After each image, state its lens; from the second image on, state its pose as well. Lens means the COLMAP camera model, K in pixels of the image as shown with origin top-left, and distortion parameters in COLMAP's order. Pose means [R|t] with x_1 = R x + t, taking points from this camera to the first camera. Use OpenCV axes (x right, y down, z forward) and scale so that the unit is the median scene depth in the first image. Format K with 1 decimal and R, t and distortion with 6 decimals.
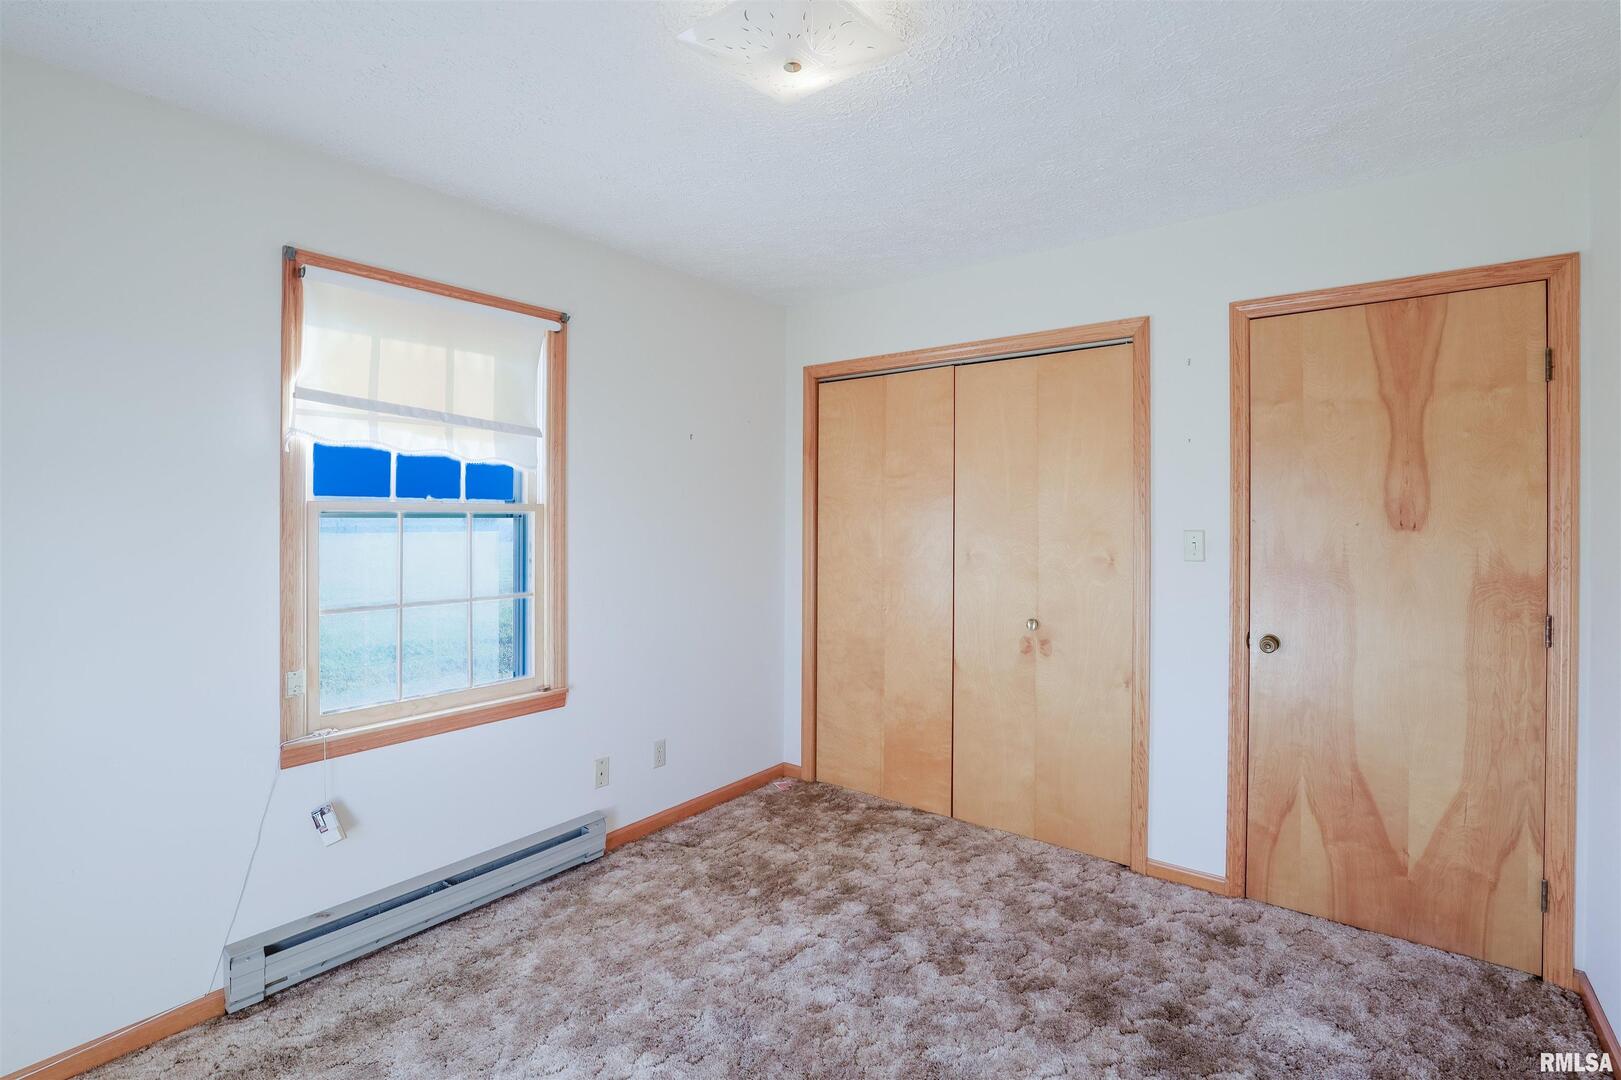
lens RADIAL K [[752.7, 0, 808.8], [0, 752.7, 511.9], [0, 0, 1]] dist [-0.015860, 0.000205]
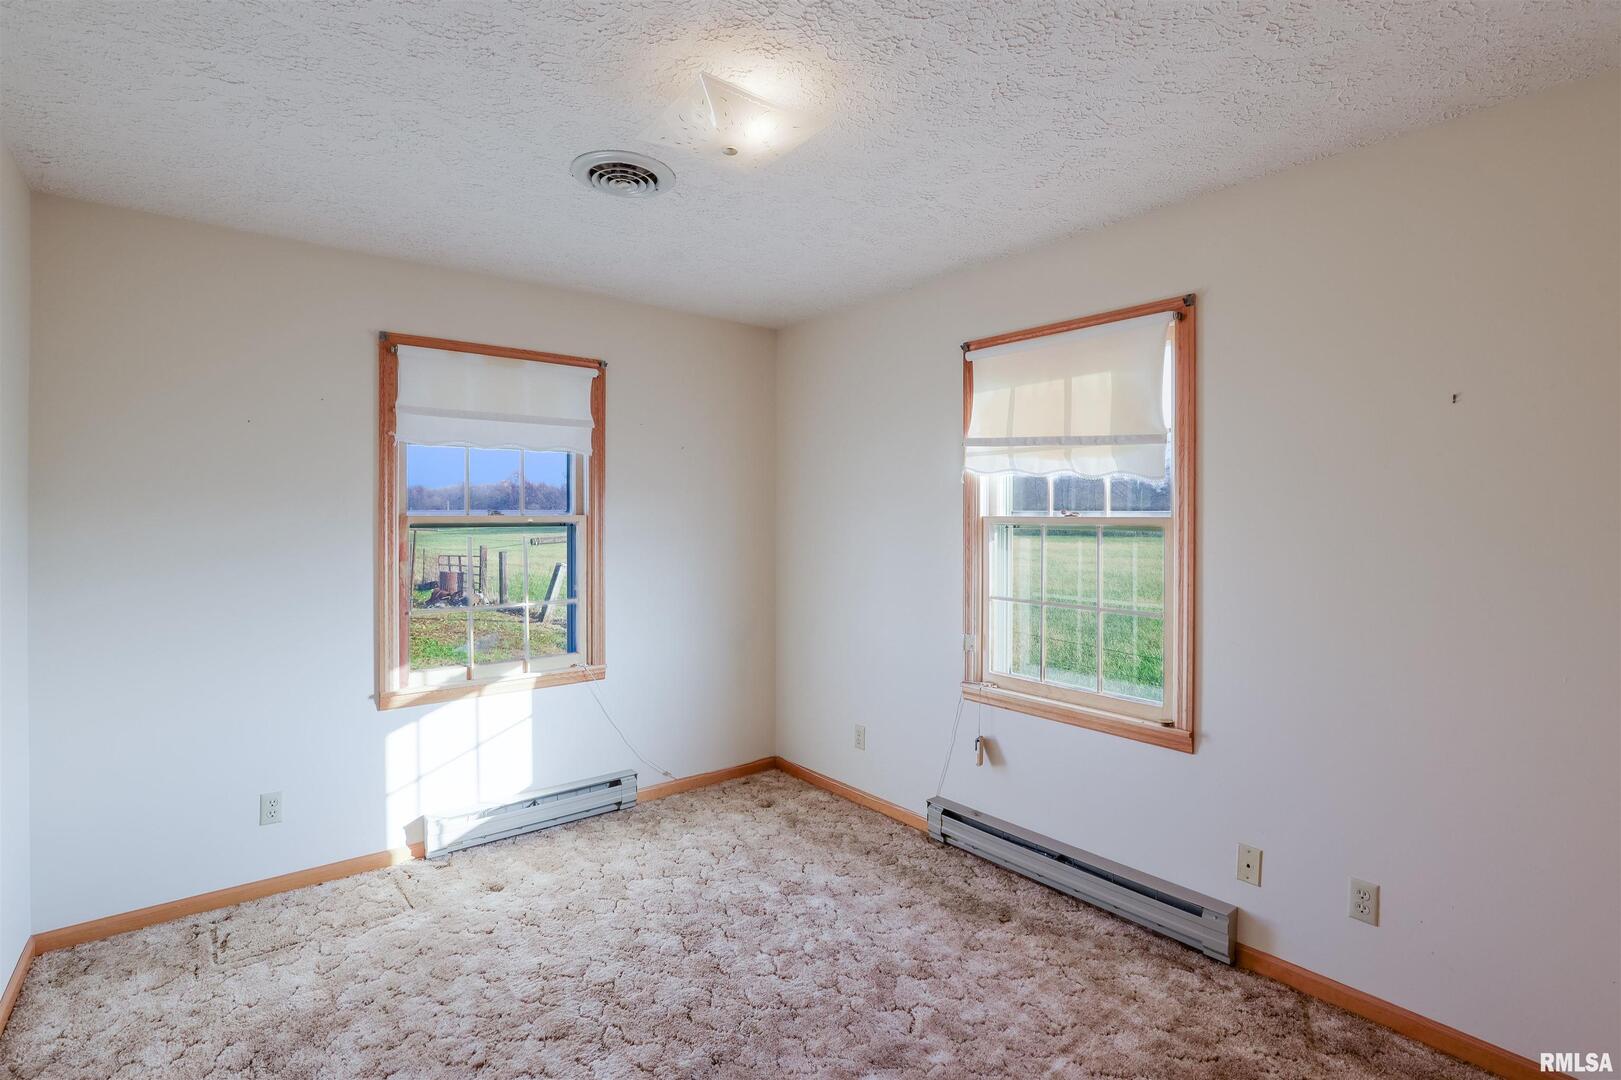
lens RADIAL K [[752.7, 0, 808.8], [0, 752.7, 511.9], [0, 0, 1]] dist [-0.015860, 0.000205]
pose [[-0.213654, -0.003470, -0.976903, 0.690393], [0.000240, 0.999993, -0.003604, -0.016075], [0.976909, -0.001005, -0.213652, 0.870554]]
